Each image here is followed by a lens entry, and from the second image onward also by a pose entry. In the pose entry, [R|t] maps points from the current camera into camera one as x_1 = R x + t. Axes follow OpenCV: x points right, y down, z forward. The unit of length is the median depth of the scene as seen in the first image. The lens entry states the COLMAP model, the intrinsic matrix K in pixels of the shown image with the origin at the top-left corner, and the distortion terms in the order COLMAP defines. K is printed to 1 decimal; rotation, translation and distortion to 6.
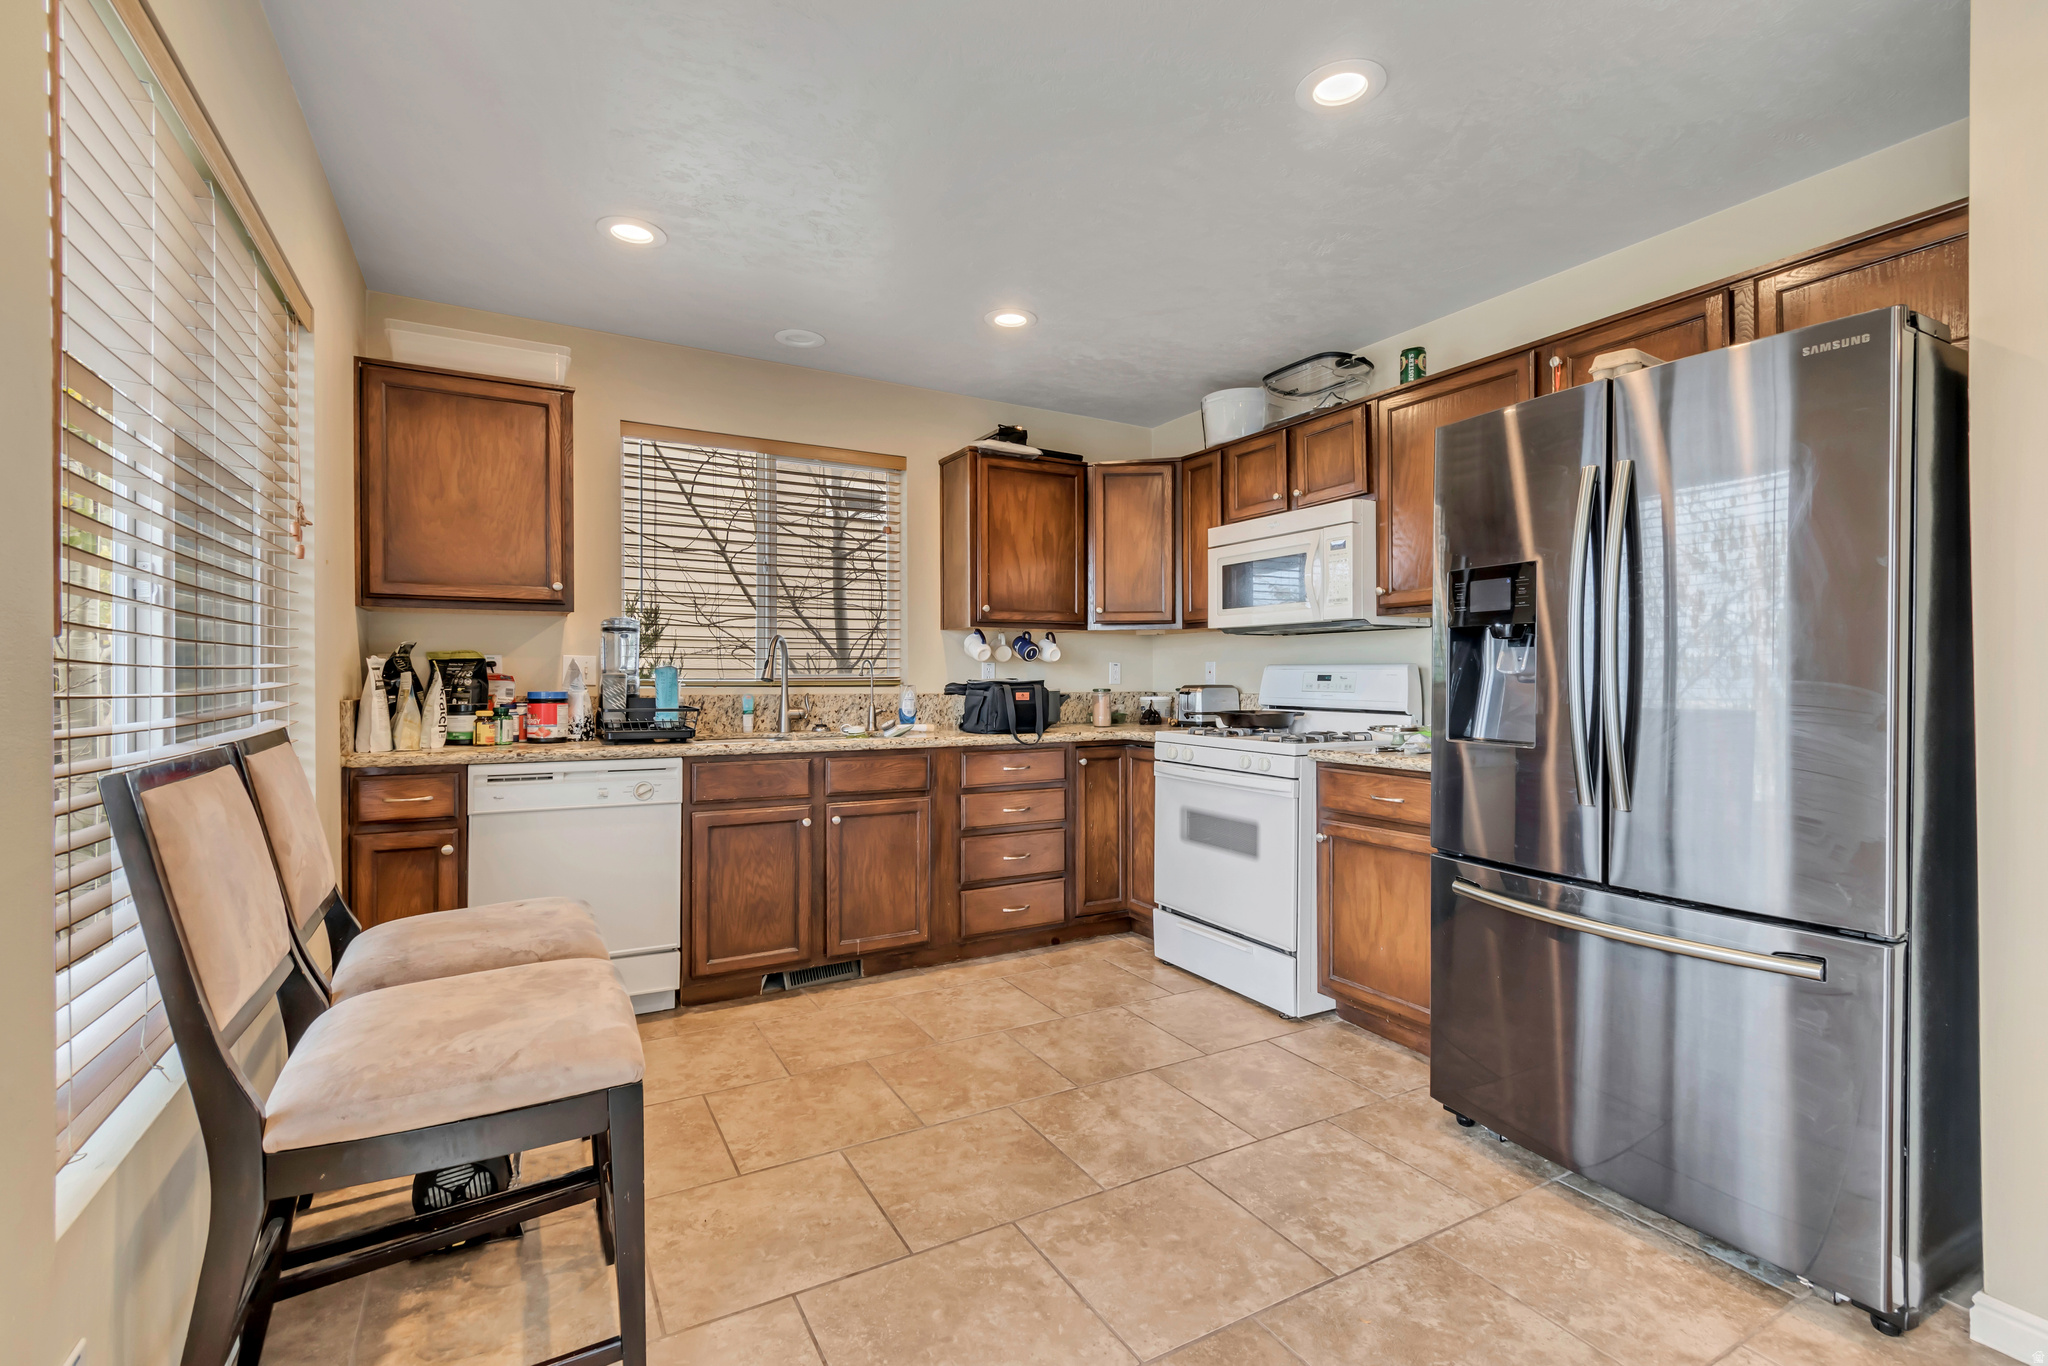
lens RADIAL K [[922.3, 0, 1023.6], [0, 922.3, 683.7], [0, 0, 1]] dist [0.006485, 0.000109]
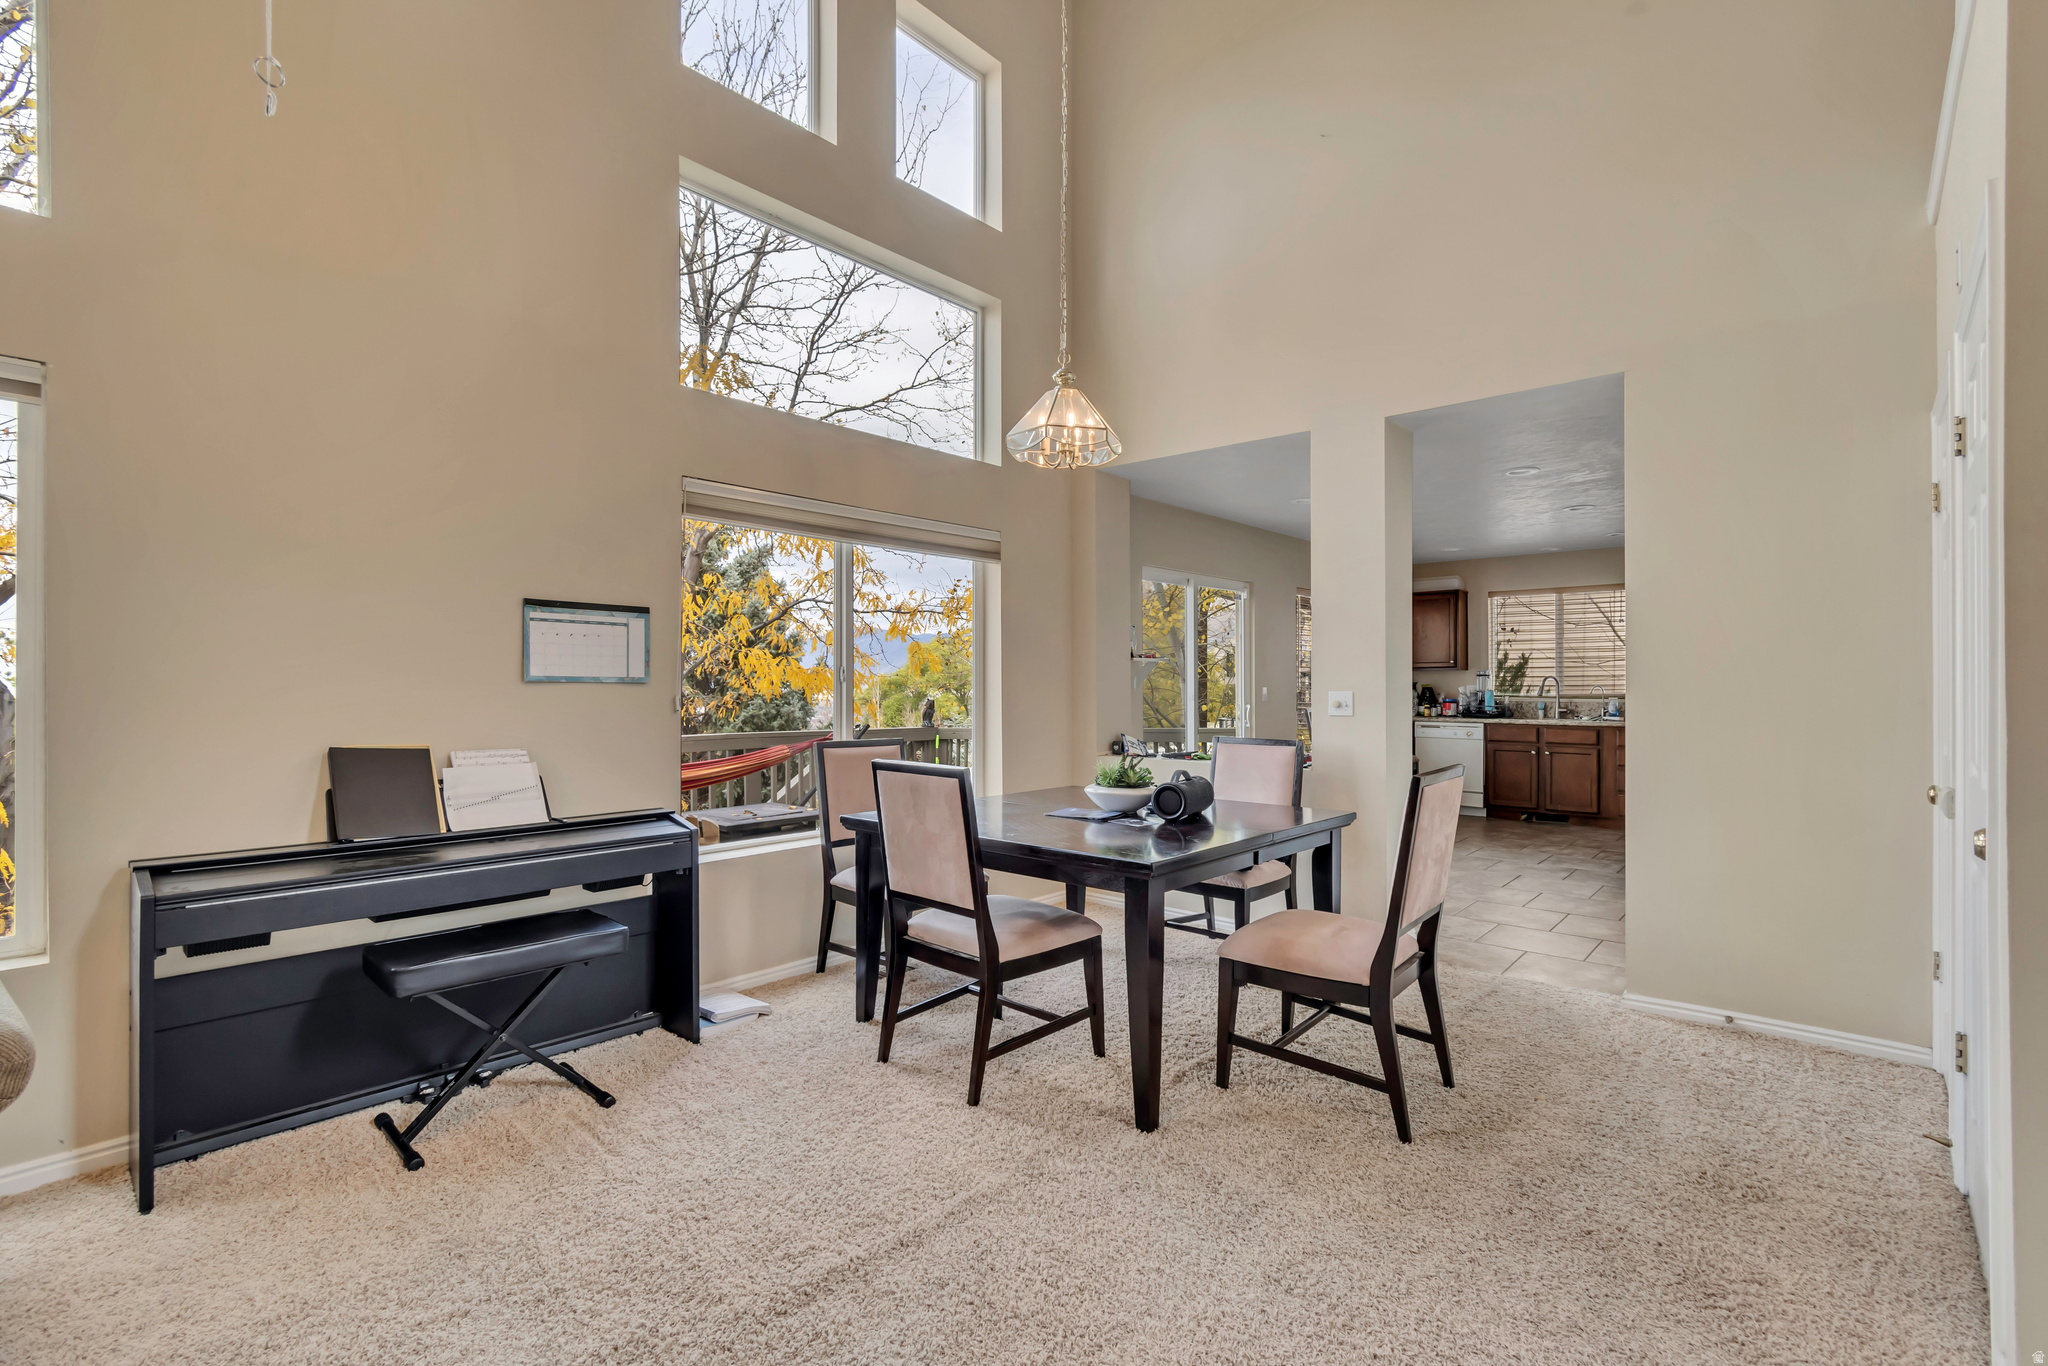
lens RADIAL K [[922.3, 0, 986.6], [0, 922.3, 683.3], [0, 0, 1]] dist [0.006485, 0.000109]
pose [[0.292142, -0.000504, -0.956375, 1.765796], [-0.007919, 0.999964, -0.002946, -0.018014], [0.956342, 0.008434, 0.292128, -1.178696]]
